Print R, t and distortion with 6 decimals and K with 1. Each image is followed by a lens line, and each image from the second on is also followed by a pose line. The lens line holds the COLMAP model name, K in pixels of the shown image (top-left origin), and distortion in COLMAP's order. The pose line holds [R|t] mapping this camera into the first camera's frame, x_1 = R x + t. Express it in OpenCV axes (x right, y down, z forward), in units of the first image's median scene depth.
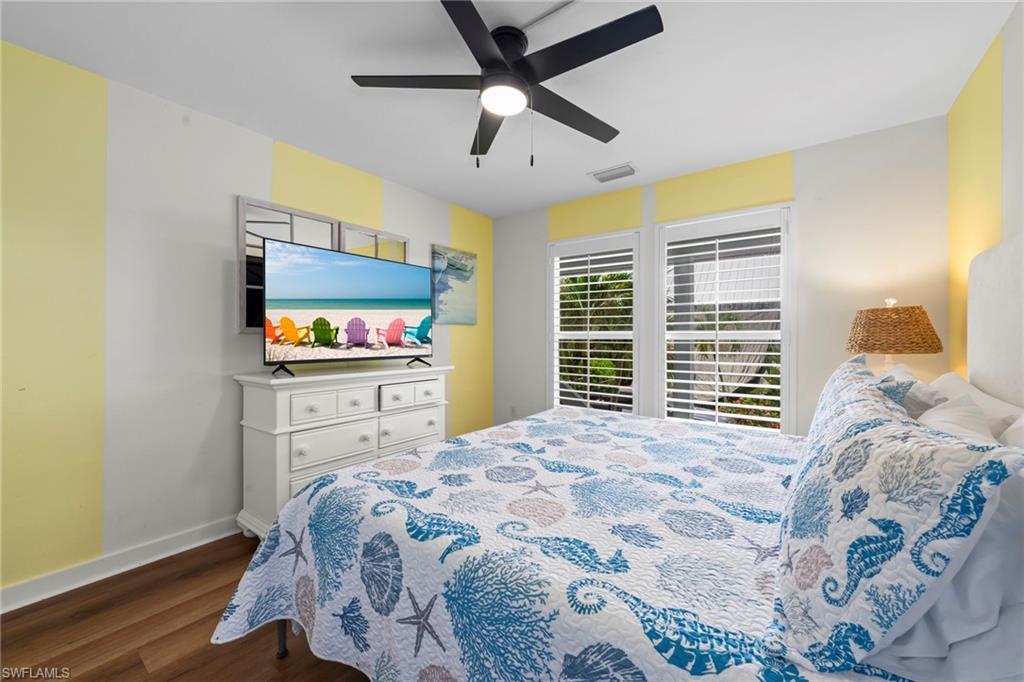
lens RADIAL K [[405.4, 0, 510.4], [0, 405.4, 336.9], [0, 0, 1]] dist [0.002635, -0.000168]
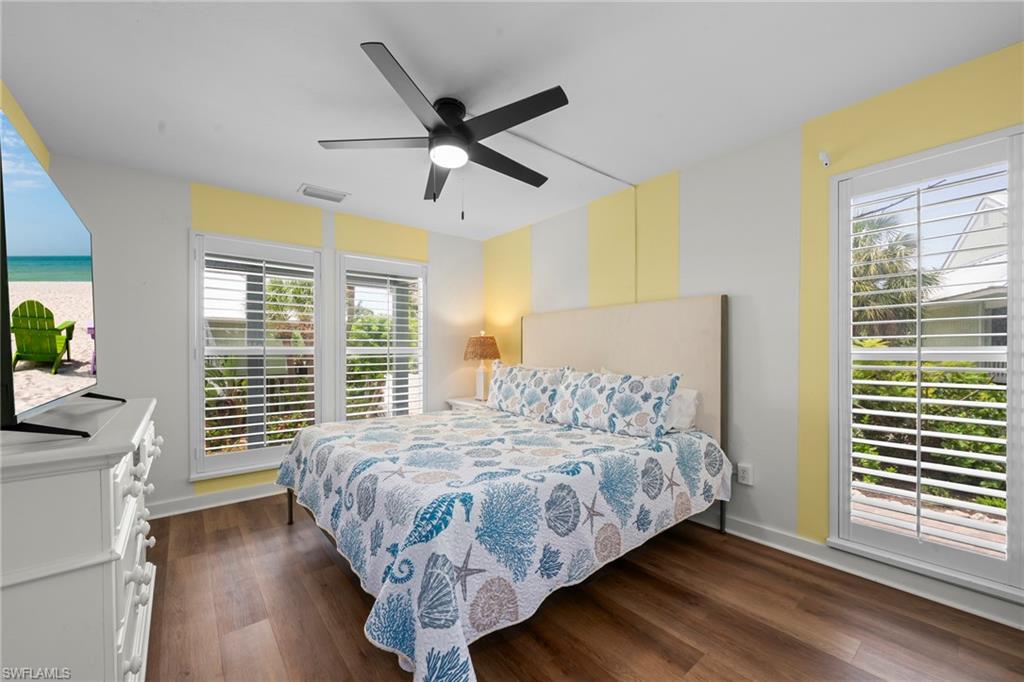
lens RADIAL K [[389.7, 0, 517.3], [0, 389.7, 352.6], [0, 0, 1]] dist [0.000758, 0.000005]
pose [[0.207491, 0.005560, 0.978221, -1.168475], [-0.003113, 0.999983, -0.005023, 0.010917], [-0.978232, -0.002002, 0.207504, 0.587932]]
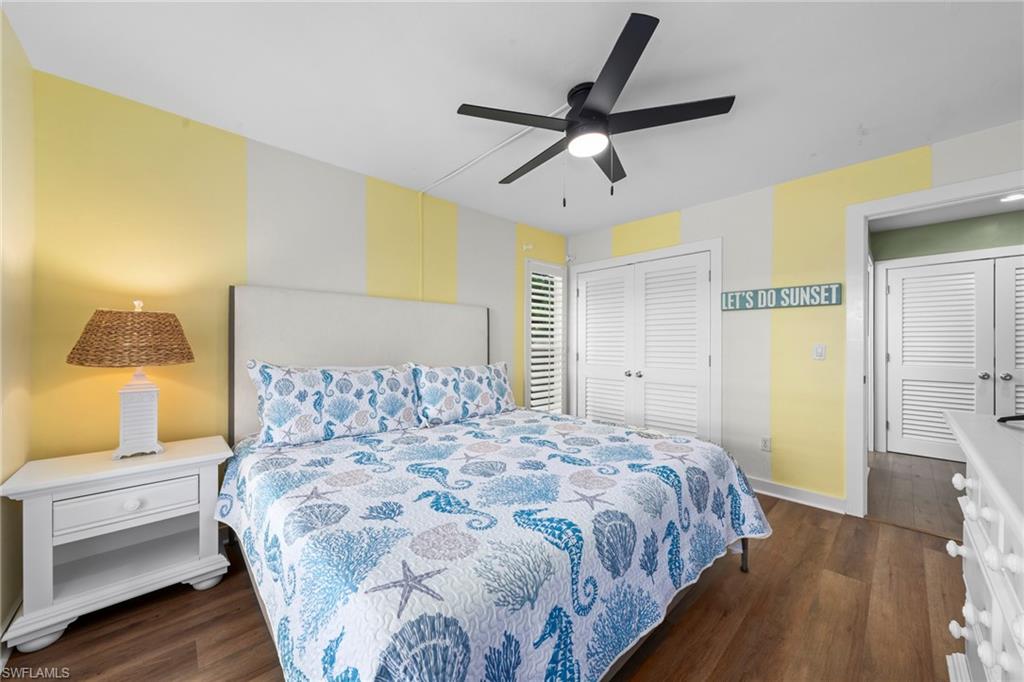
lens RADIAL K [[370.1, 0, 511.1], [0, 370.1, 343.3], [0, 0, 1]] dist [-0.000892, -0.000097]
pose [[-0.984612, 0.005114, 0.174677, -0.237532], [0.004677, 0.999985, -0.002910, -0.005090], [-0.174689, -0.002049, -0.984621, 1.878594]]
